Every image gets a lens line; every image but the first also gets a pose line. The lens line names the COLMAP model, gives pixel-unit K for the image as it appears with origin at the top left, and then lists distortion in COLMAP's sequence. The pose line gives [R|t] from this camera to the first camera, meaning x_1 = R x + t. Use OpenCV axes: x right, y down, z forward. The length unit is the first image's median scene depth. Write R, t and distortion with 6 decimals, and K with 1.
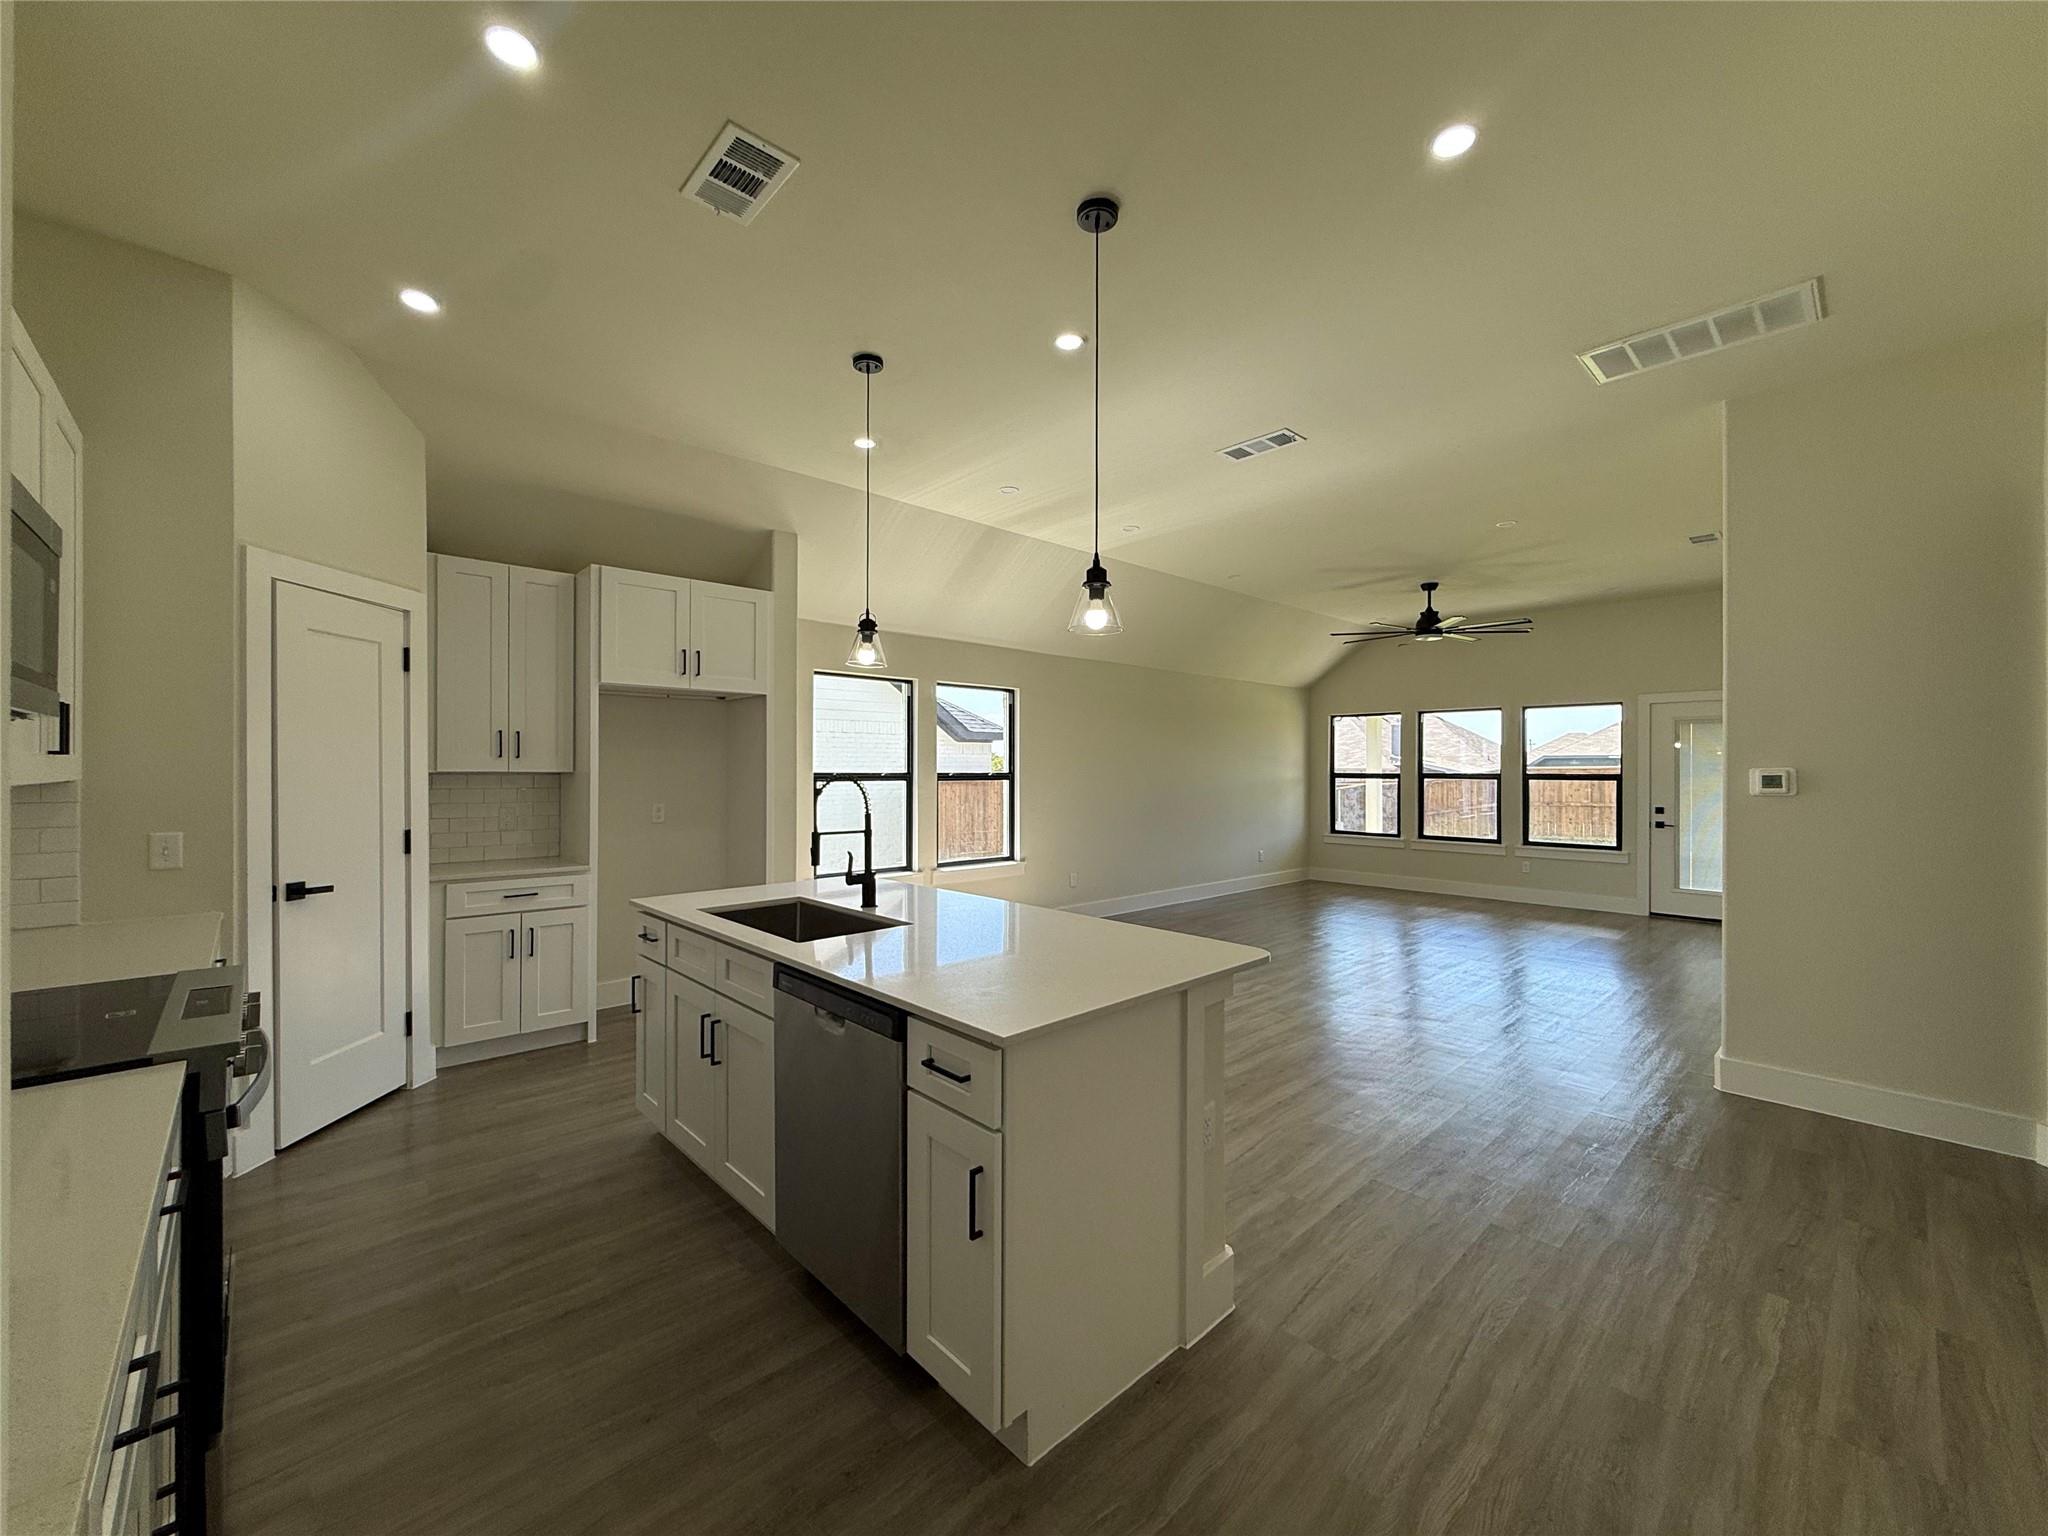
lens RADIAL K [[816.1, 0, 1016.7], [0, 816.1, 769.3], [0, 0, 1]] dist [-0.000351, 0.000237]
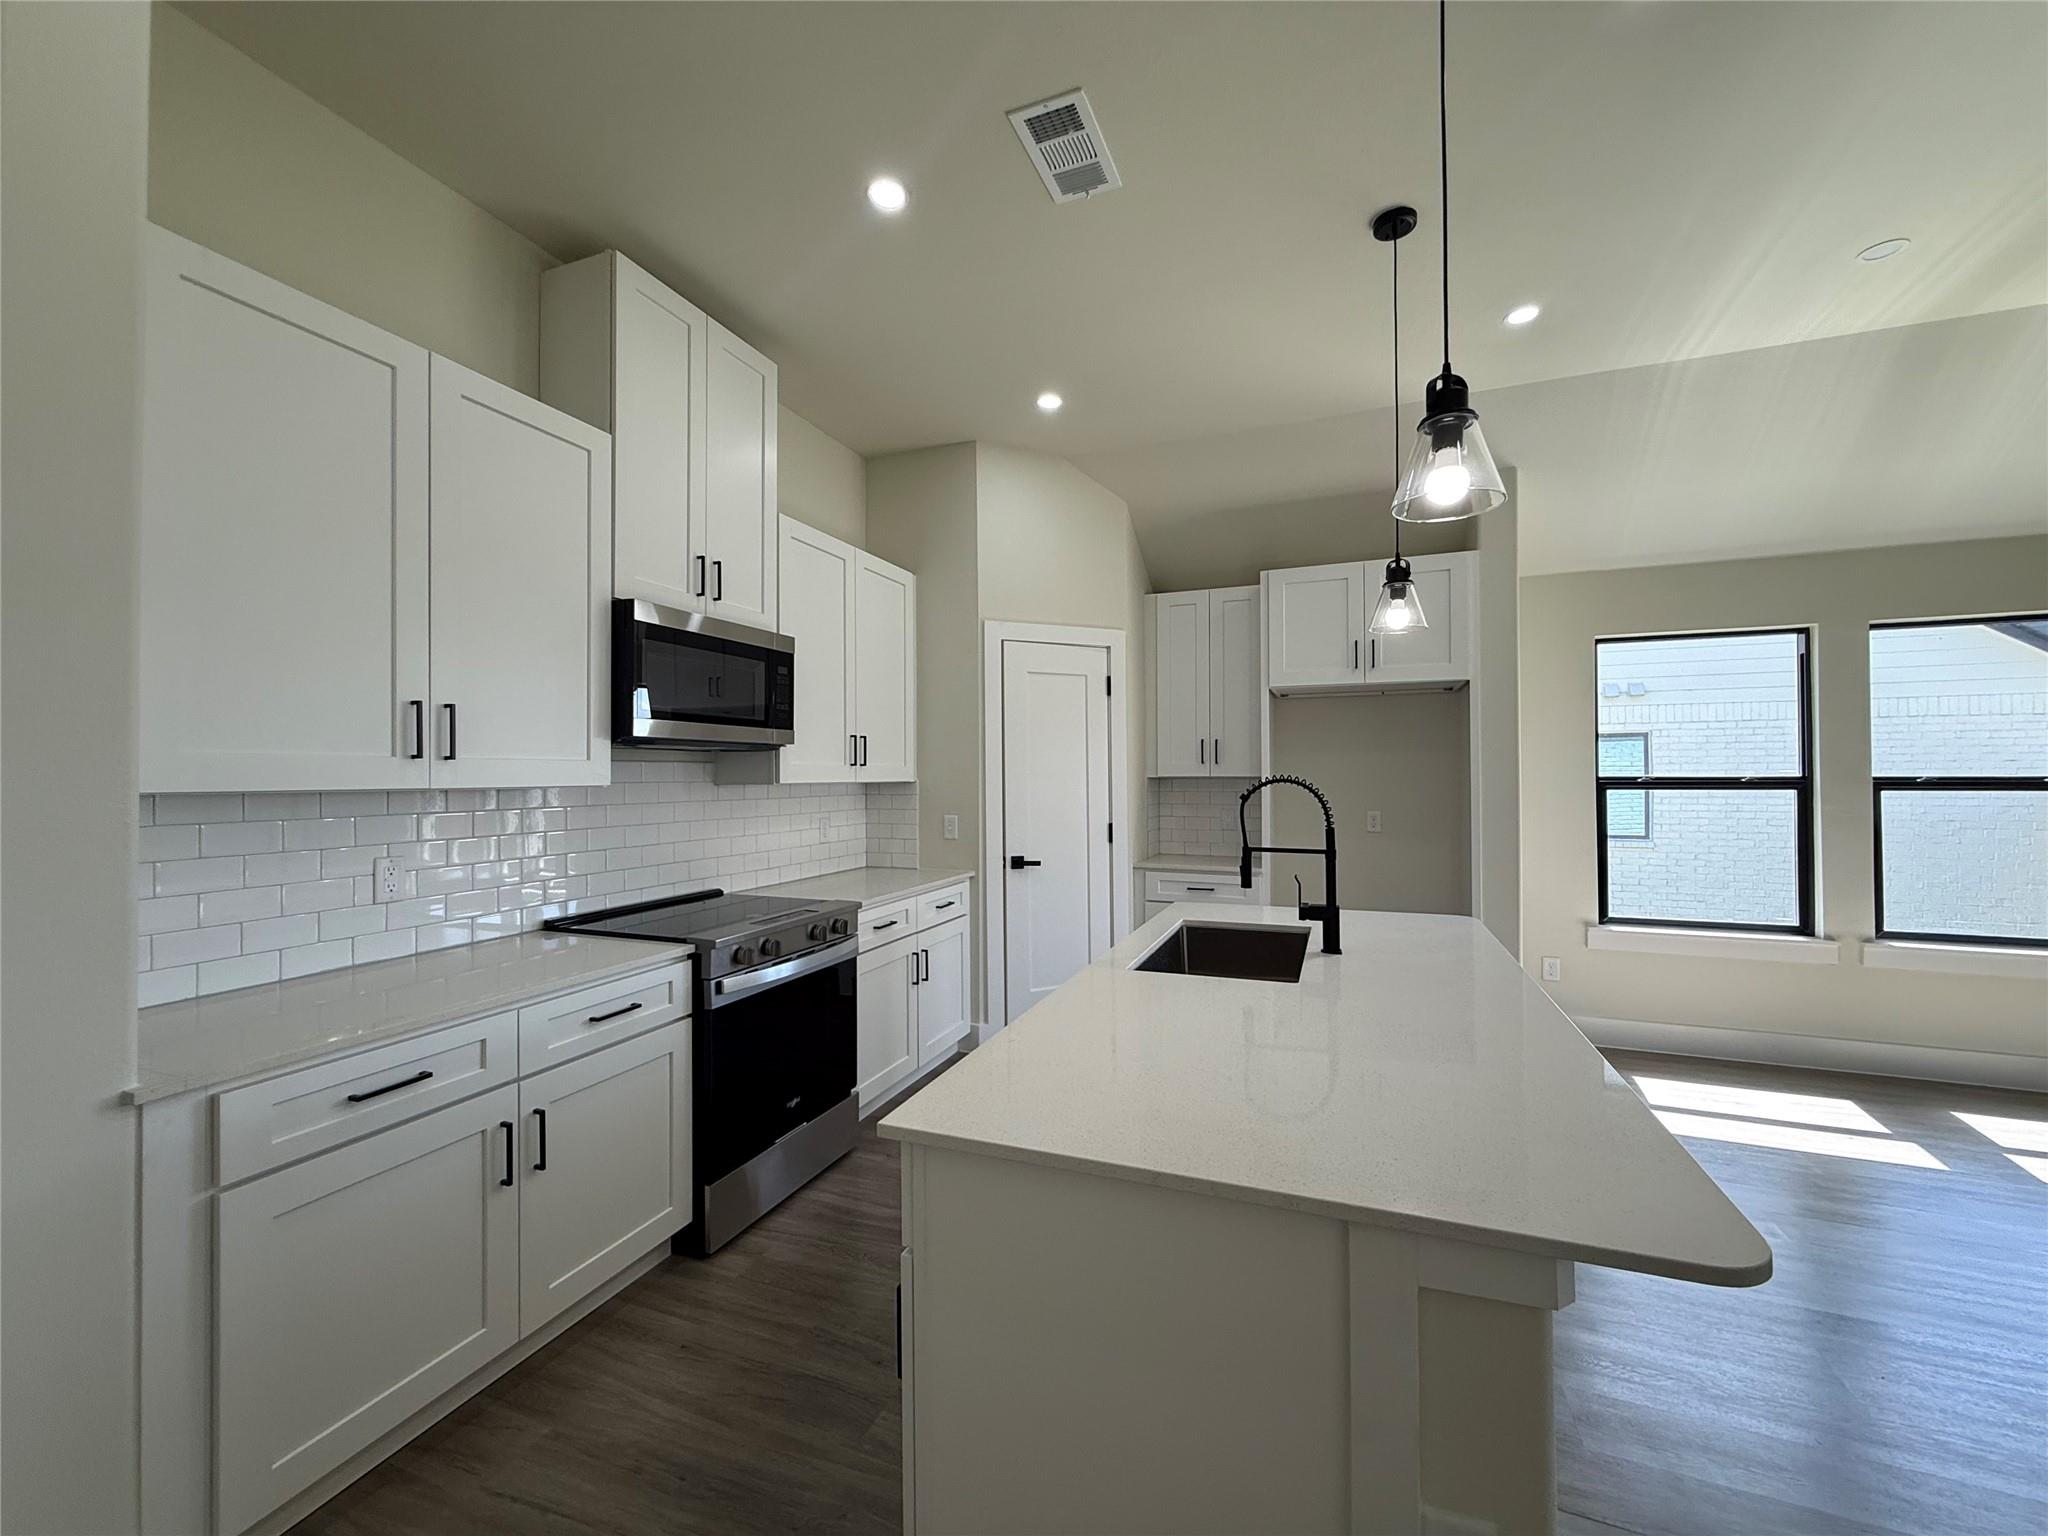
lens RADIAL K [[816.1, 0, 1016.7], [0, 816.1, 769.3], [0, 0, 1]] dist [-0.000351, 0.000237]
pose [[0.425620, -0.012328, -0.904818, 0.310962], [0.004059, 0.999923, -0.011714, 0.006270], [0.904893, 0.001313, 0.425637, 0.344378]]
